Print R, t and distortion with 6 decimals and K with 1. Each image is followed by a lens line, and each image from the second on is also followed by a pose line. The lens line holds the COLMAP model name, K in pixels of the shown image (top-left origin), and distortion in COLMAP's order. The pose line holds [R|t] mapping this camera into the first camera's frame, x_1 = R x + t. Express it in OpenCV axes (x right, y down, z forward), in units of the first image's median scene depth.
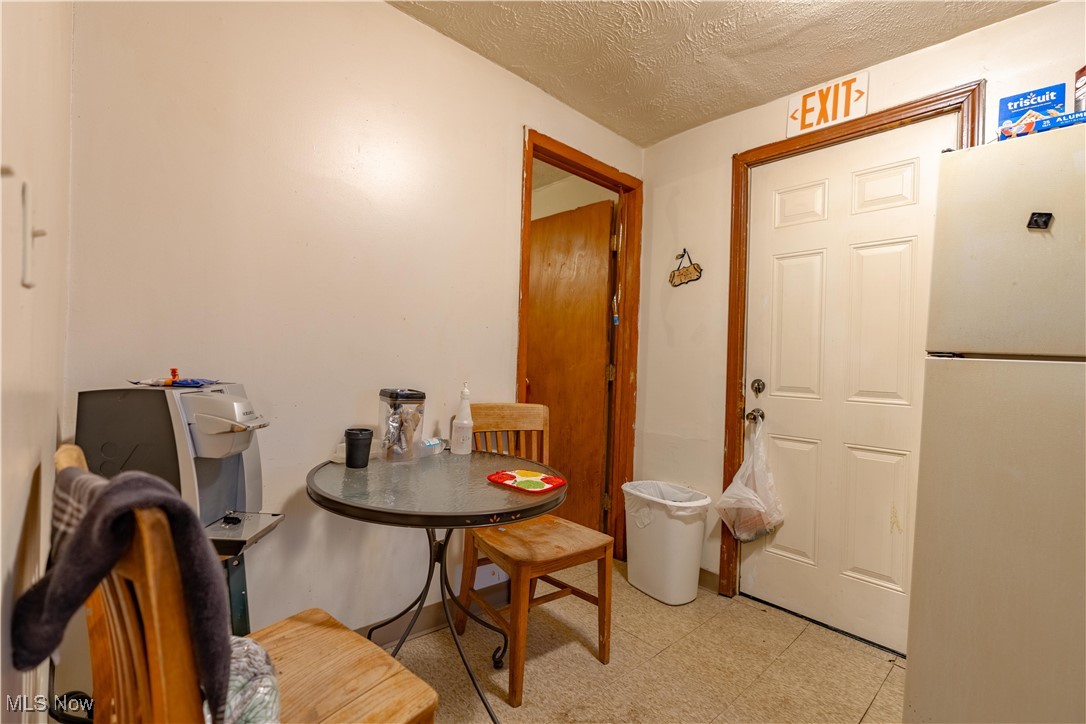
lens RADIAL K [[500.4, 0, 543.0], [0, 500.4, 362.0], [0, 0, 1]] dist [0.001873, 0.000424]
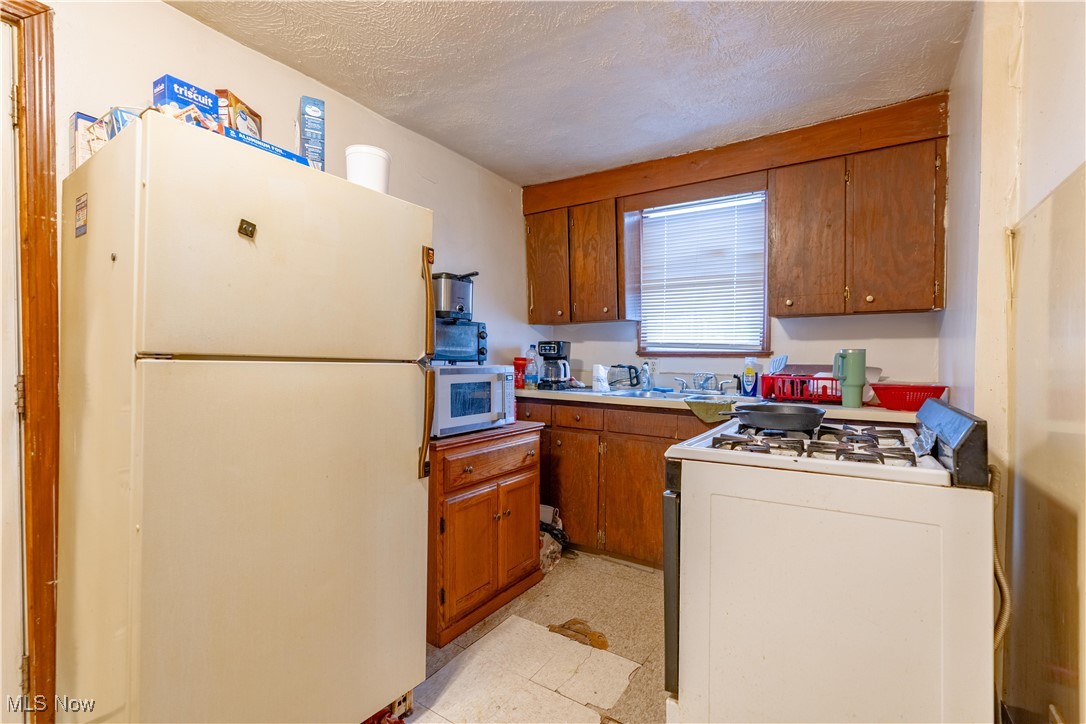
lens RADIAL K [[500.4, 0, 543.0], [0, 500.4, 362.0], [0, 0, 1]] dist [0.001873, 0.000424]
pose [[-0.273406, -0.049132, 0.960643, -0.202110], [-0.005903, 0.998762, 0.049401, -0.055394], [-0.961881, 0.007836, -0.273357, 0.671244]]
